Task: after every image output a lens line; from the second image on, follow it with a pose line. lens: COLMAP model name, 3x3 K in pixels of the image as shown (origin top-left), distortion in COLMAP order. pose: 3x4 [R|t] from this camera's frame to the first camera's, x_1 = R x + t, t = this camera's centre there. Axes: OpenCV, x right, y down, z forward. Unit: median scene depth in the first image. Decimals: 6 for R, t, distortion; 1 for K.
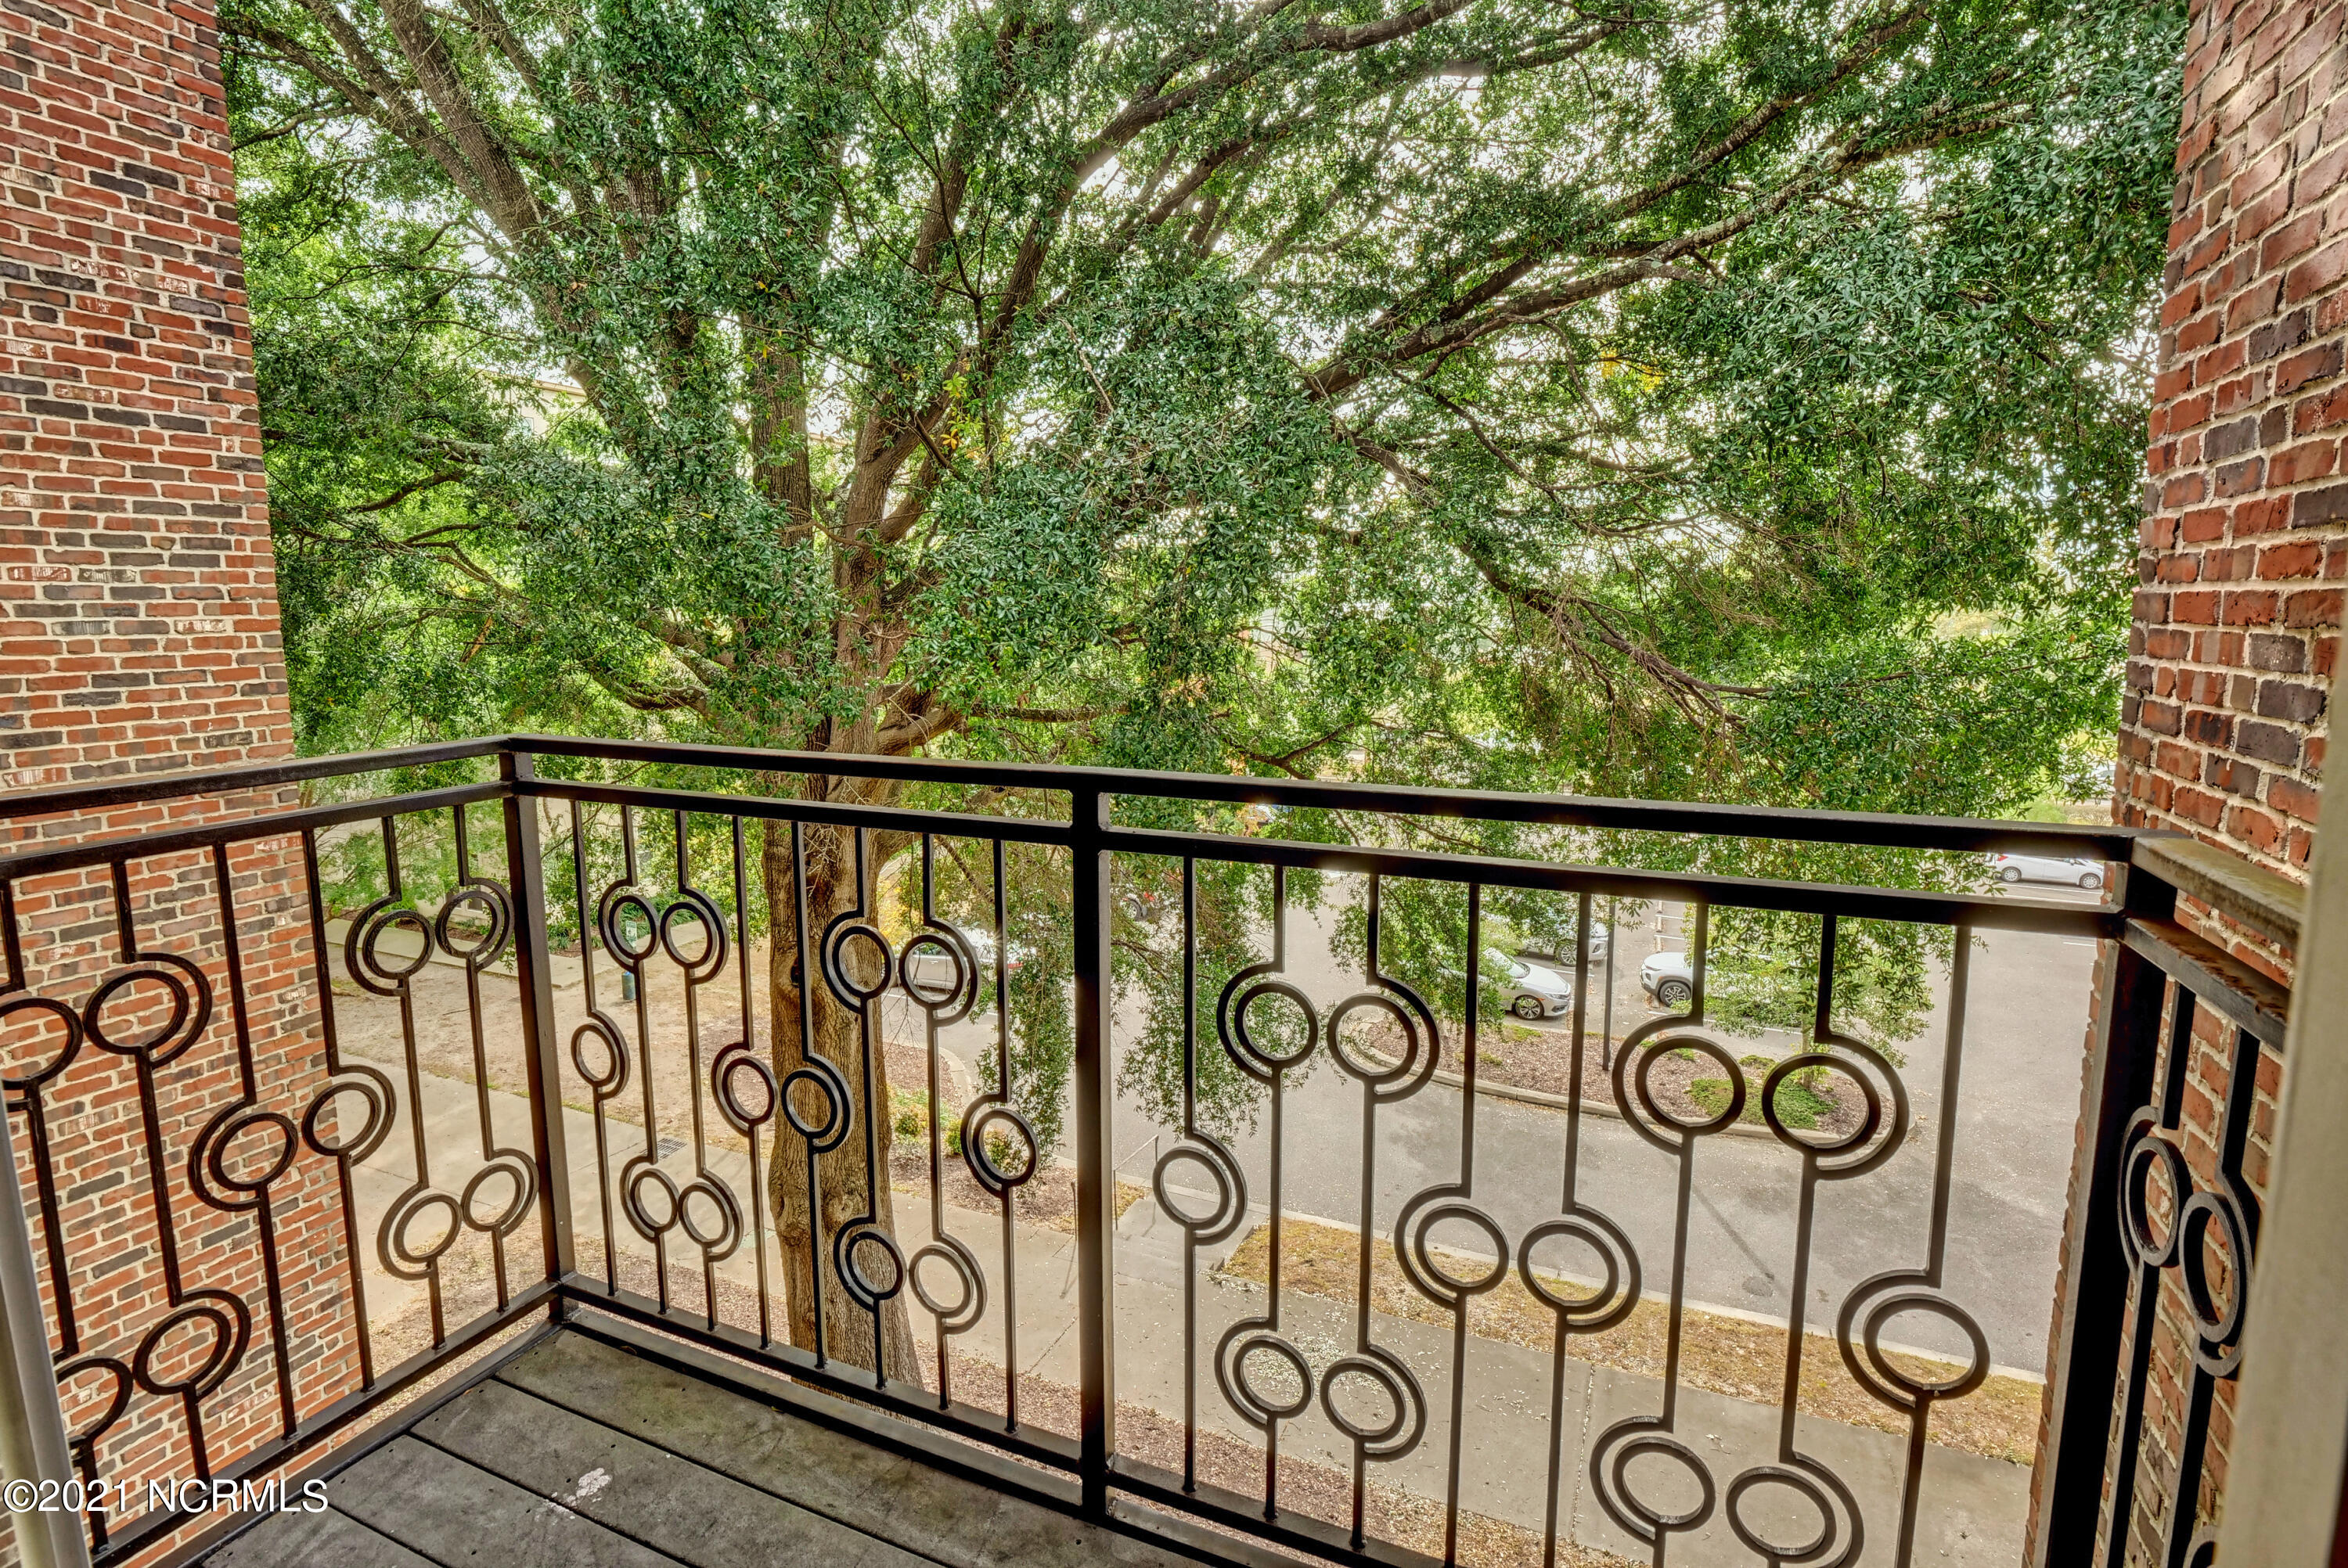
lens RADIAL K [[1137.4, 0, 1177.6], [0, 1137.4, 780.7], [0, 0, 1]] dist [-0.014076, -0.001968]
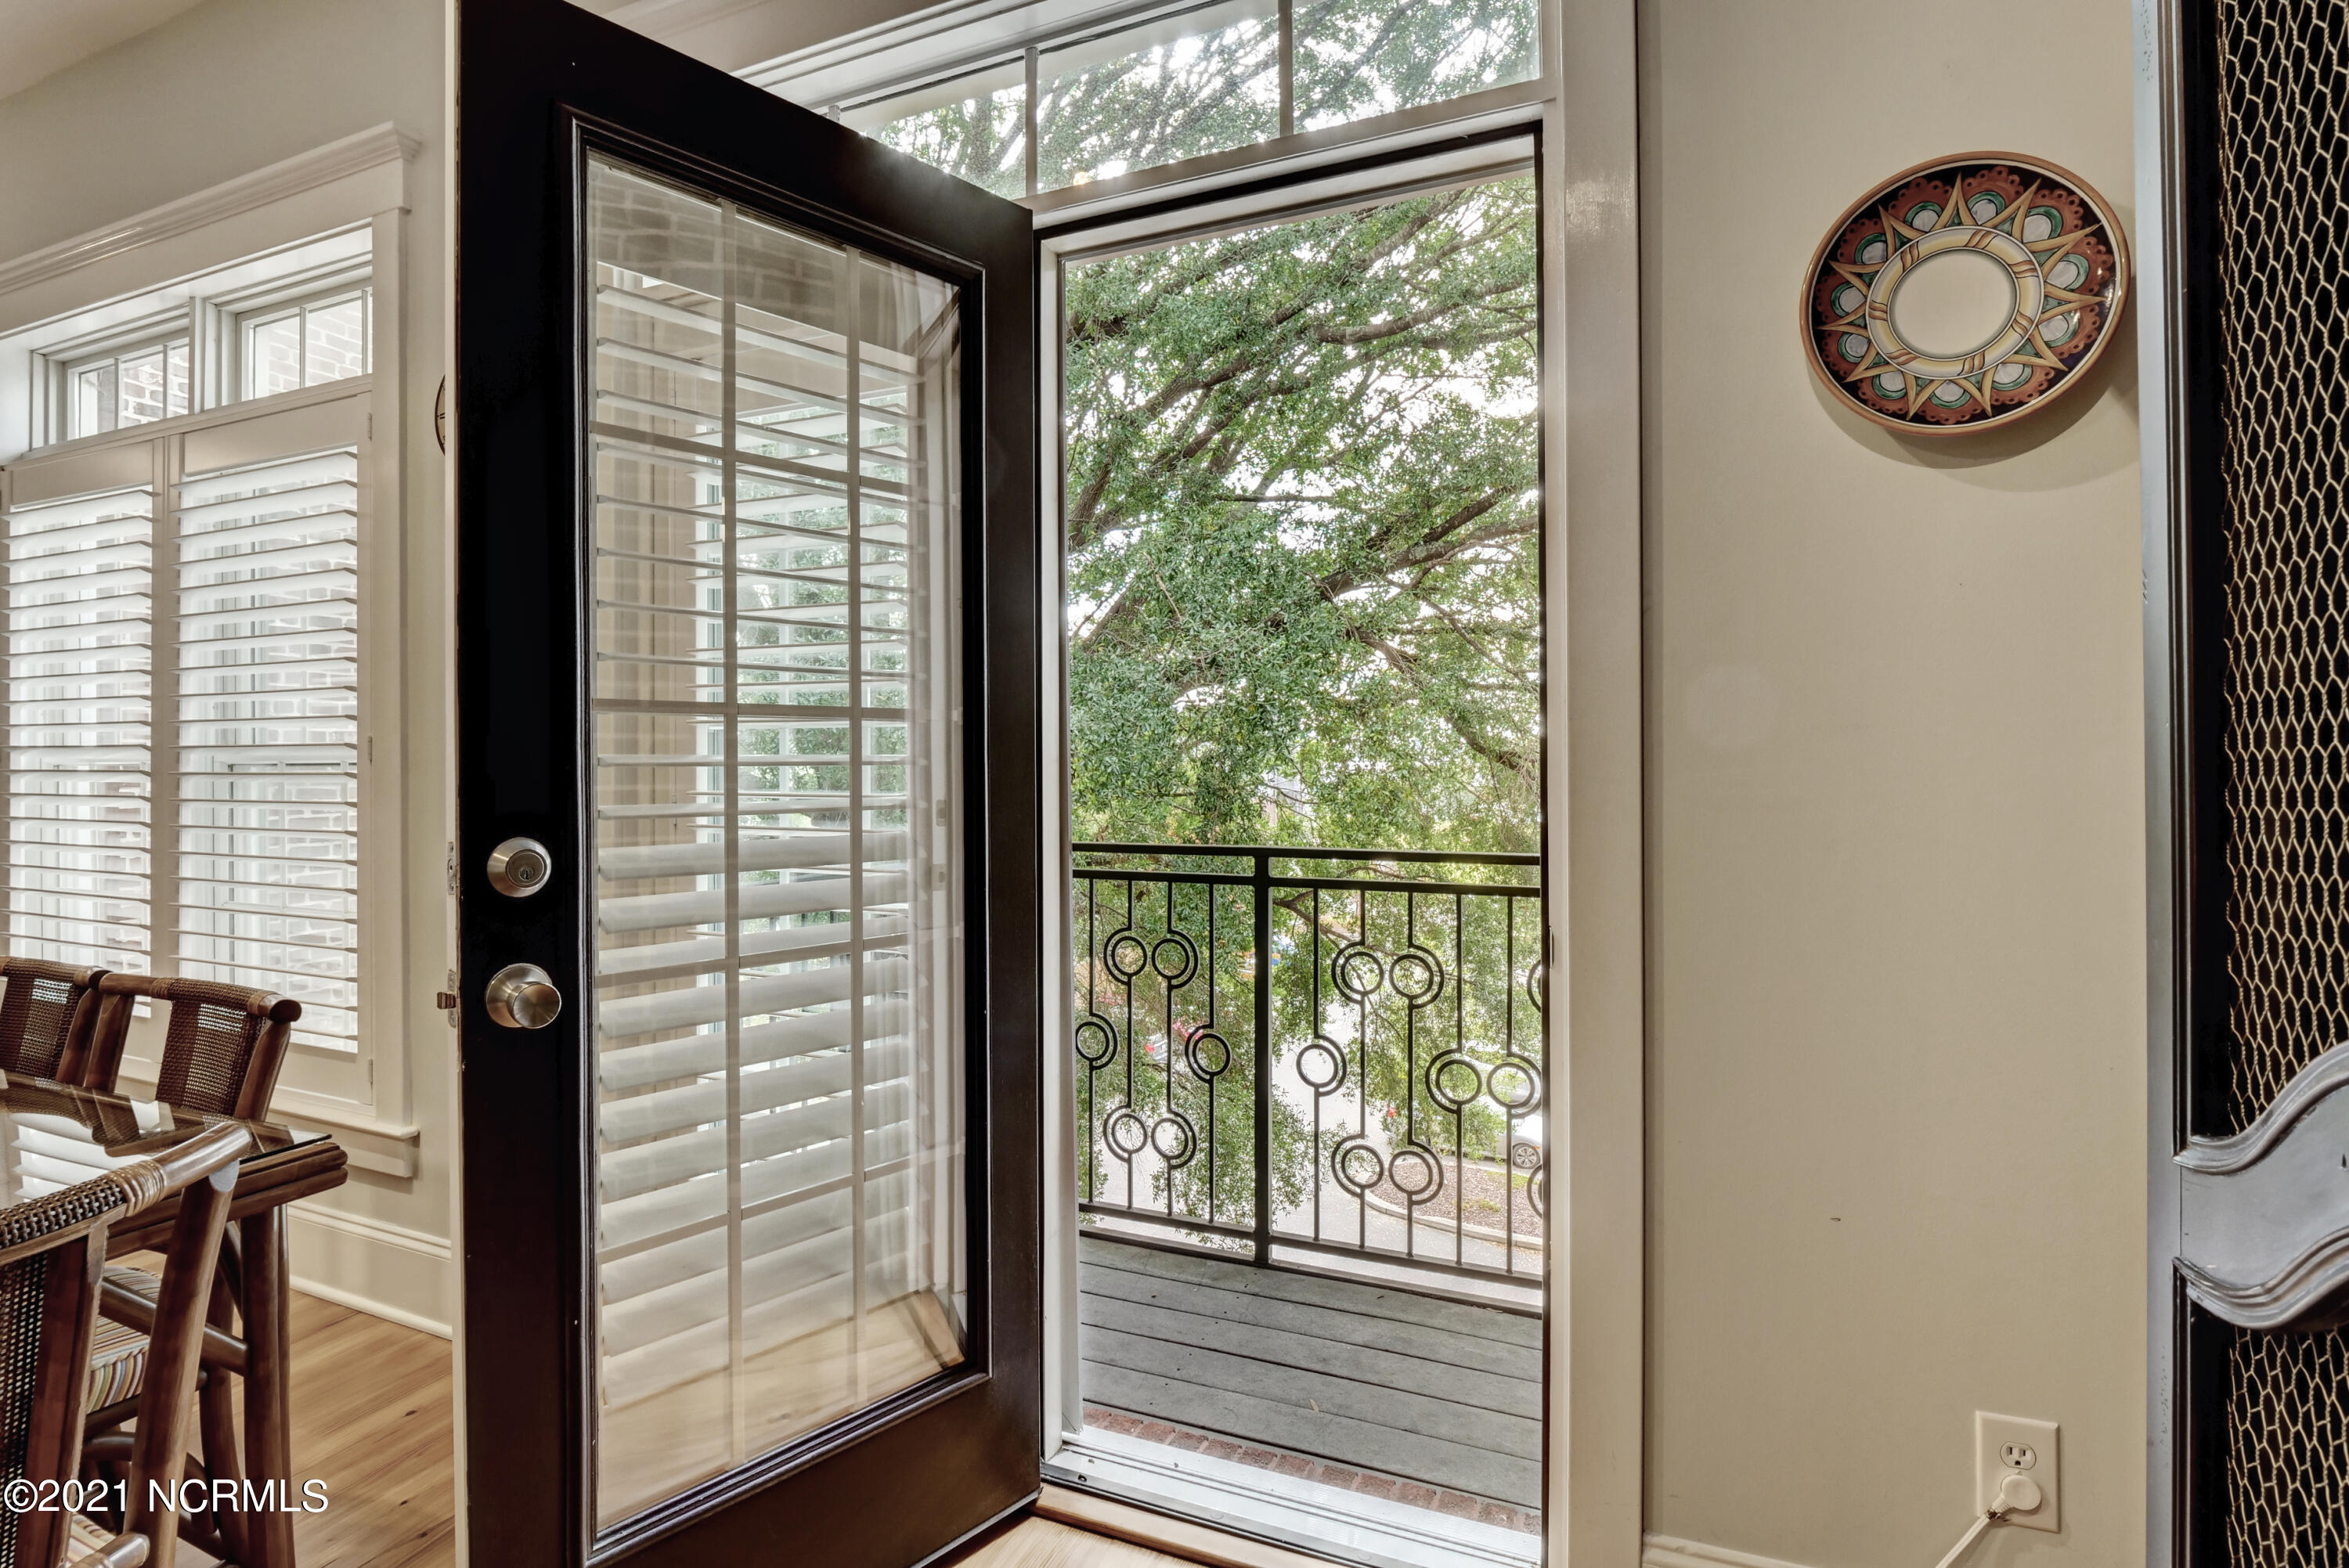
lens RADIAL K [[1137.9, 0, 1180.2], [0, 1137.9, 785.6], [0, 0, 1]] dist [-0.014076, -0.001968]
pose [[0.999922, -0.000033, 0.012501, -0.056758], [0.001706, 0.991006, -0.133806, 0.034559], [-0.012384, 0.133817, 0.990929, -0.223331]]
